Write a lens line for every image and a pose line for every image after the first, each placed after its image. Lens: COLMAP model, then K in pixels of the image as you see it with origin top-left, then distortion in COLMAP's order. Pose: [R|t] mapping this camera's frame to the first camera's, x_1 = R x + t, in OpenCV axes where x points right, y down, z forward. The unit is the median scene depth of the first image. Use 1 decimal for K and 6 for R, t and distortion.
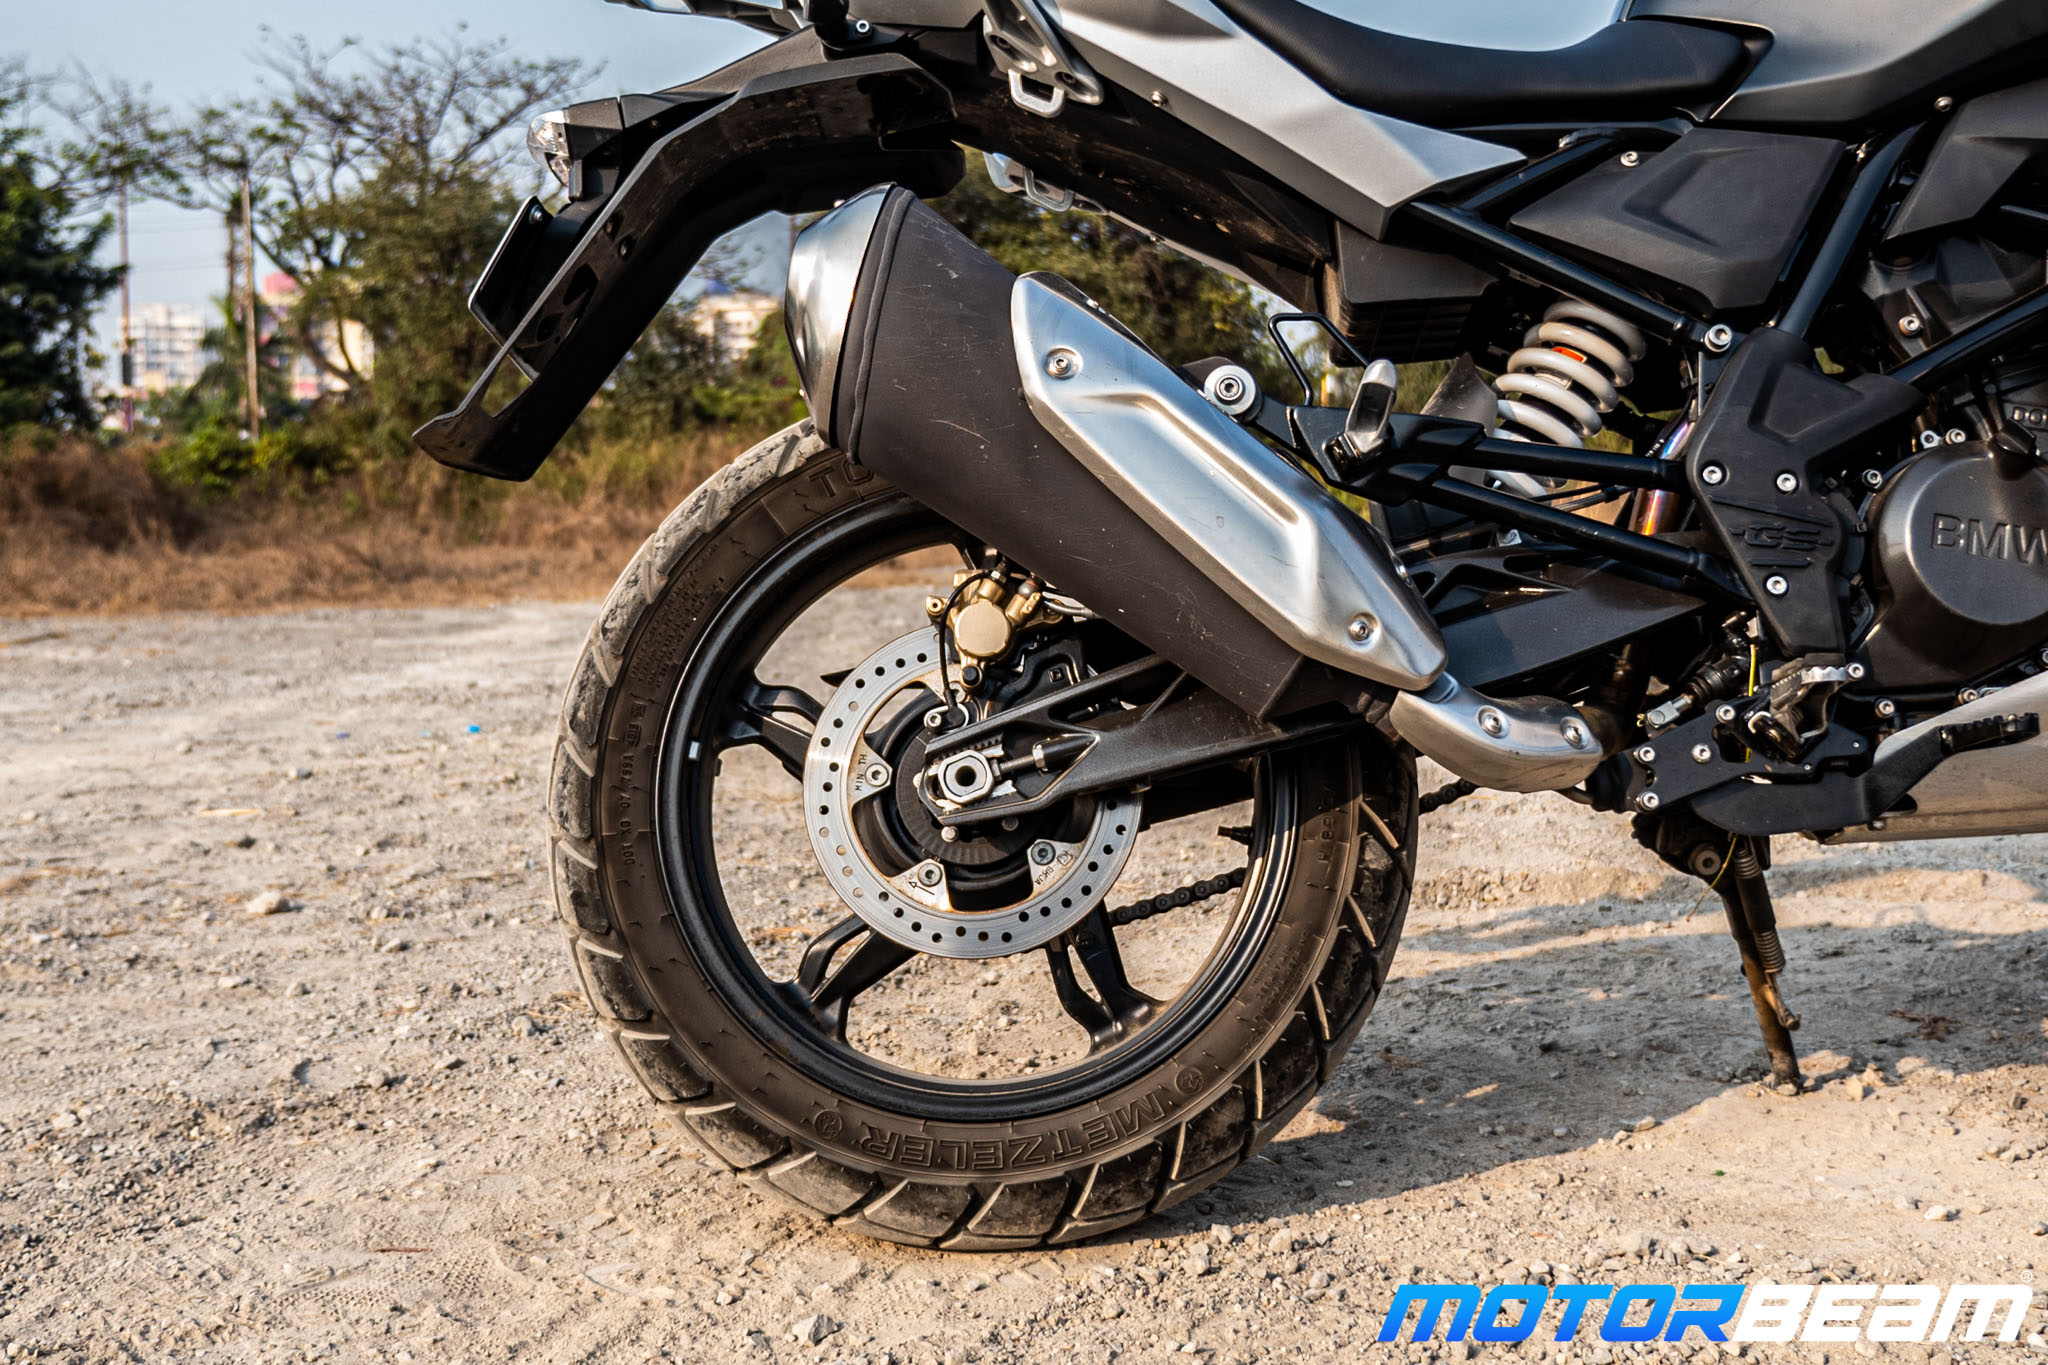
lens RADIAL K [[2067.8, 0, 1169.2], [0, 2067.8, 681.7], [0, 0, 1]] dist [-0.034099, 0.009721]
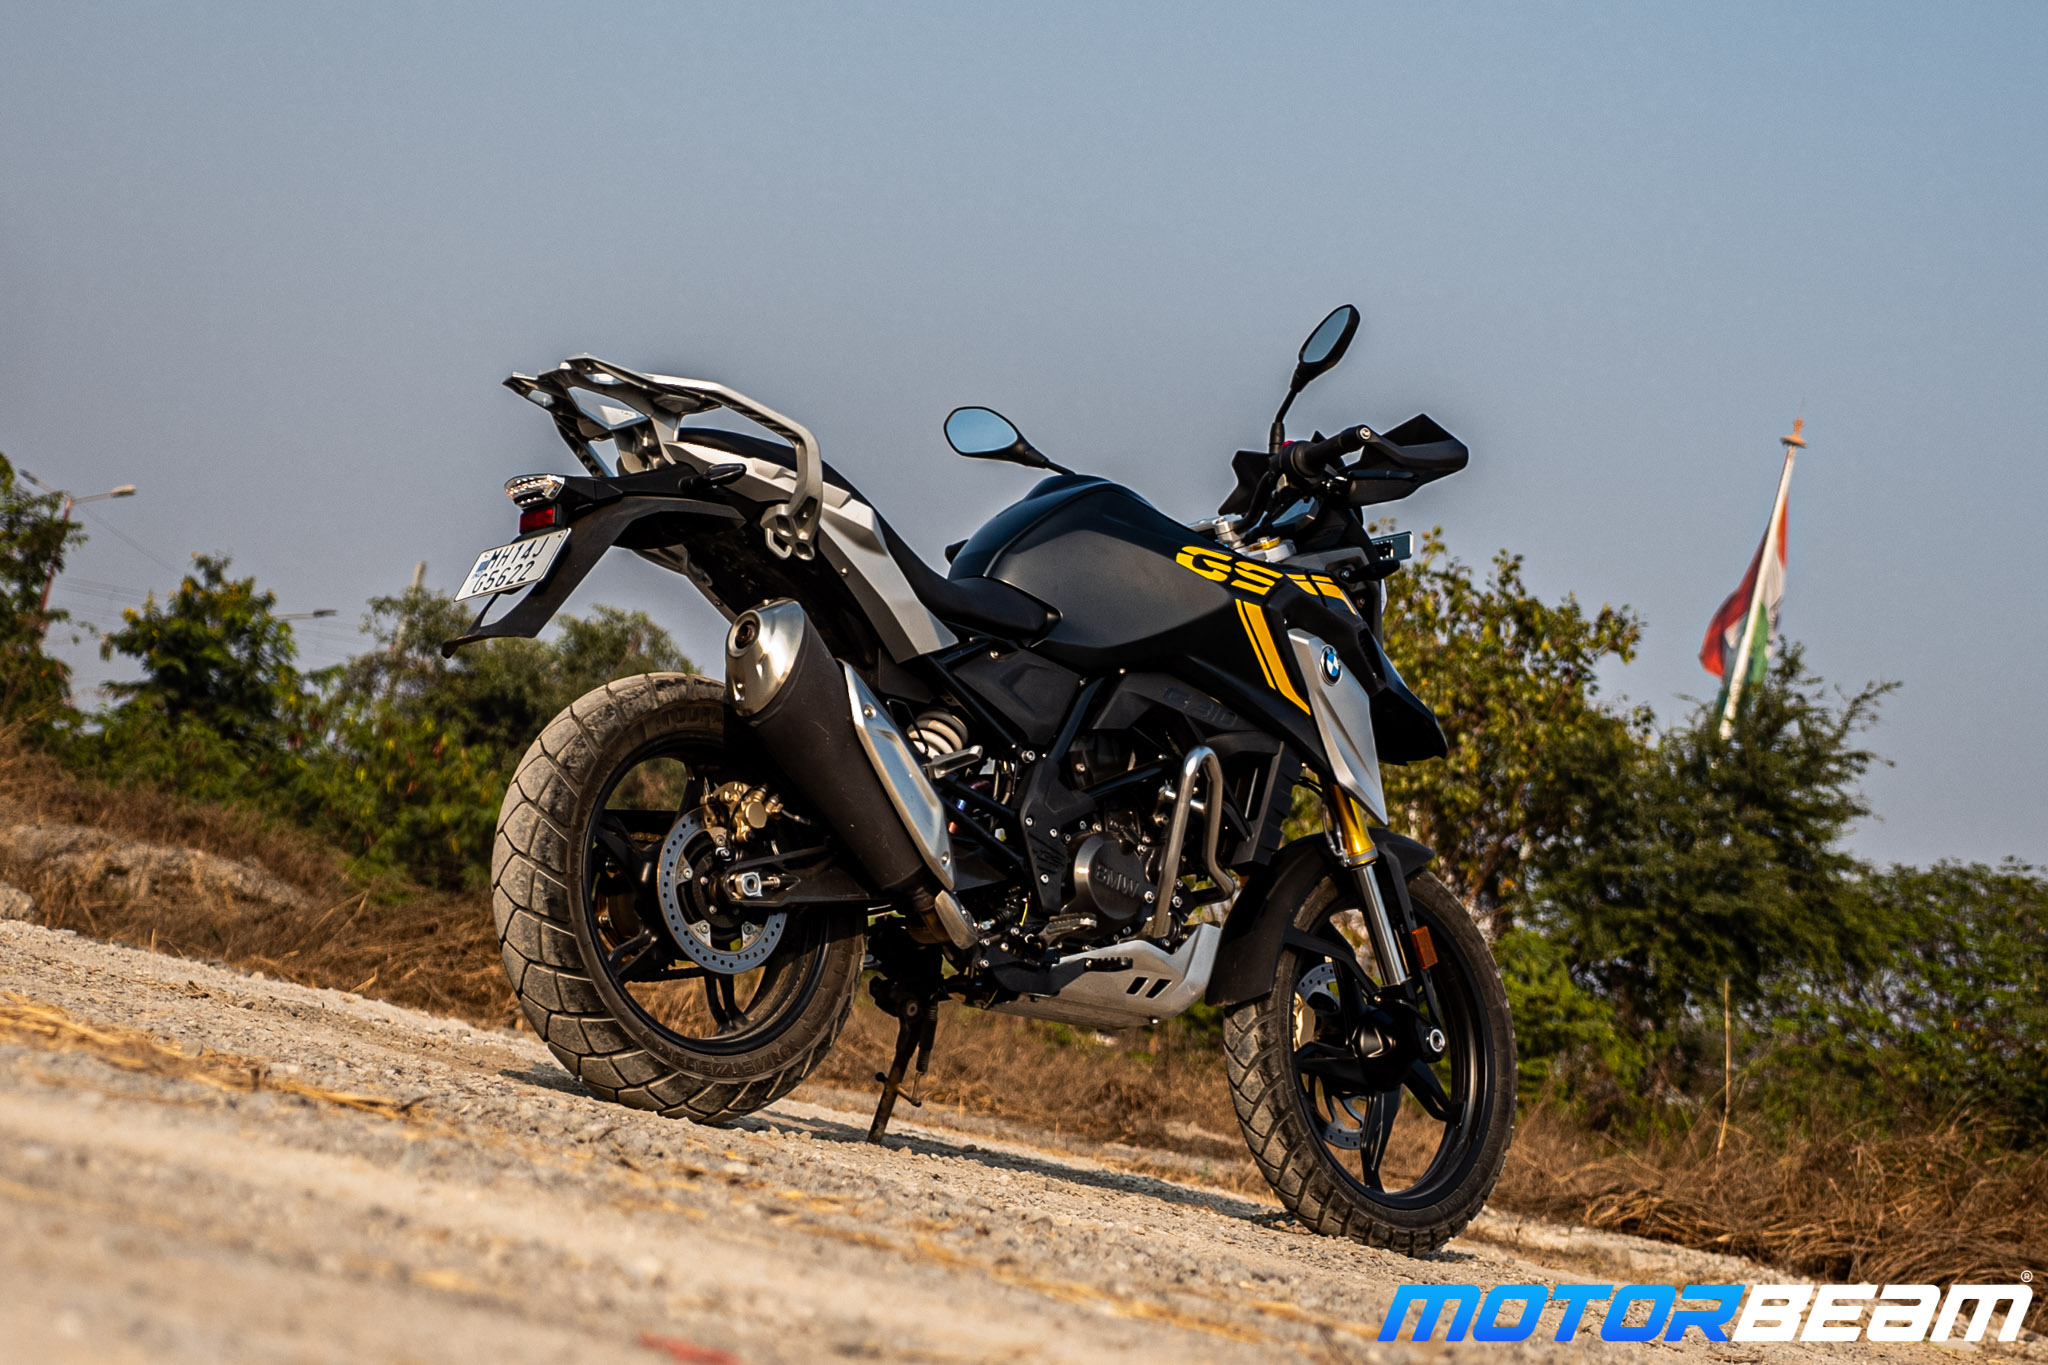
lens RADIAL K [[4402.8, 0, 1024.0], [0, 4402.8, 682.5], [0, 0, 1]] dist [0.215046, -0.307107]
pose [[0.725814, 0.246493, 0.642211, -2.662464], [-0.192025, 0.969084, -0.154929, 0.460691], [-0.660545, -0.010871, 0.750708, -2.386505]]
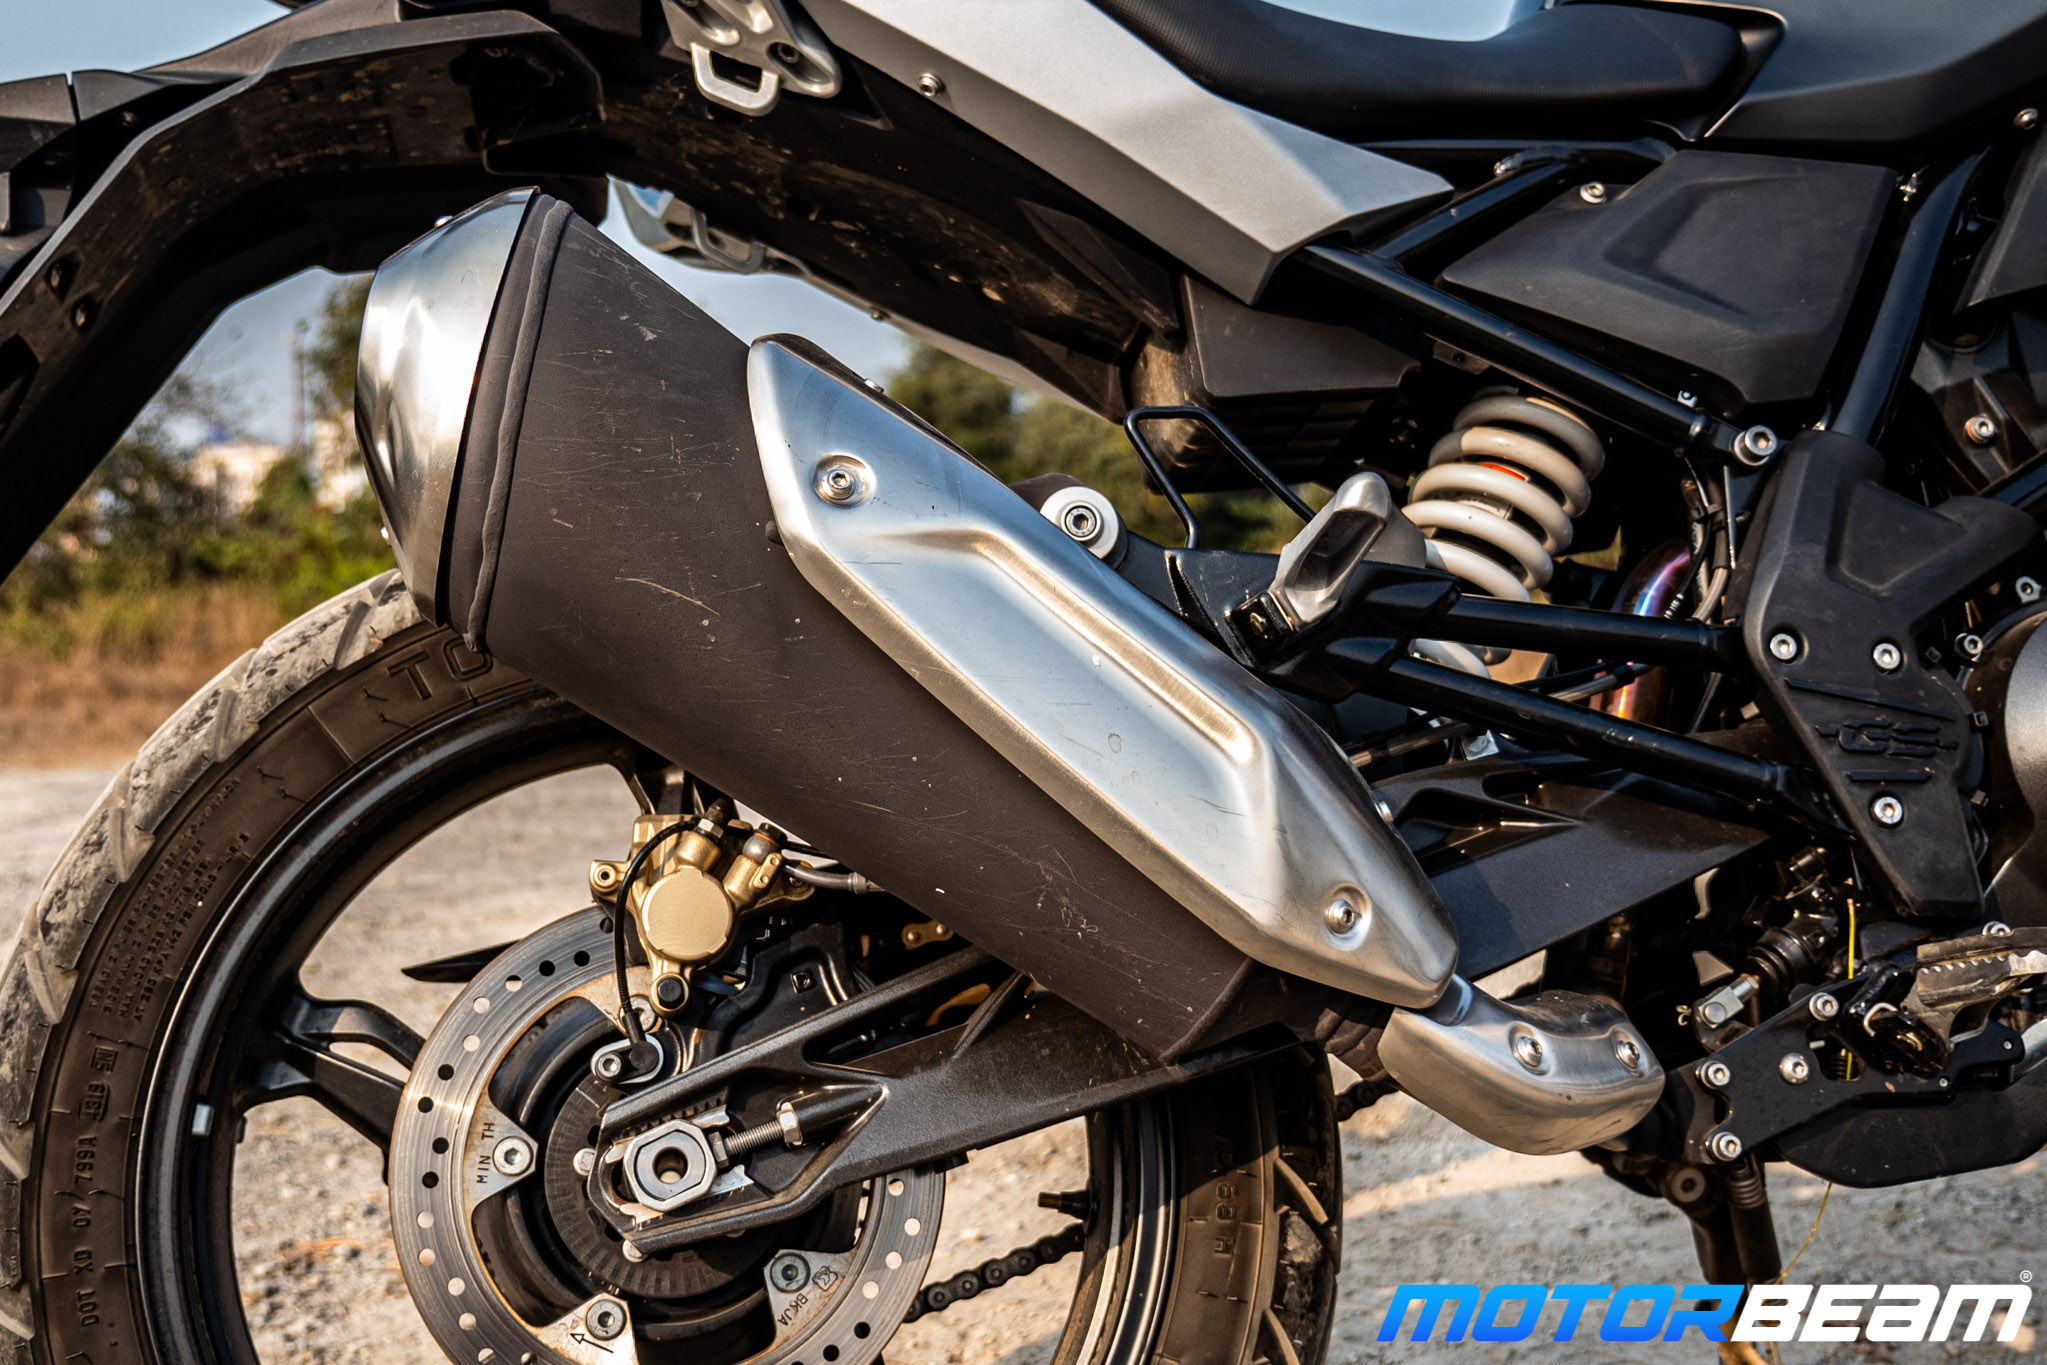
lens RADIAL K [[2099.0, 0, 991.8], [0, 2099.0, 719.9], [0, 0, 1]] dist [-0.021849, -0.006932]
pose [[0.990339, -0.018993, 0.137358, -0.082580], [0.026257, 0.998340, -0.051267, -0.047435], [-0.136156, 0.054379, 0.989194, 0.355988]]
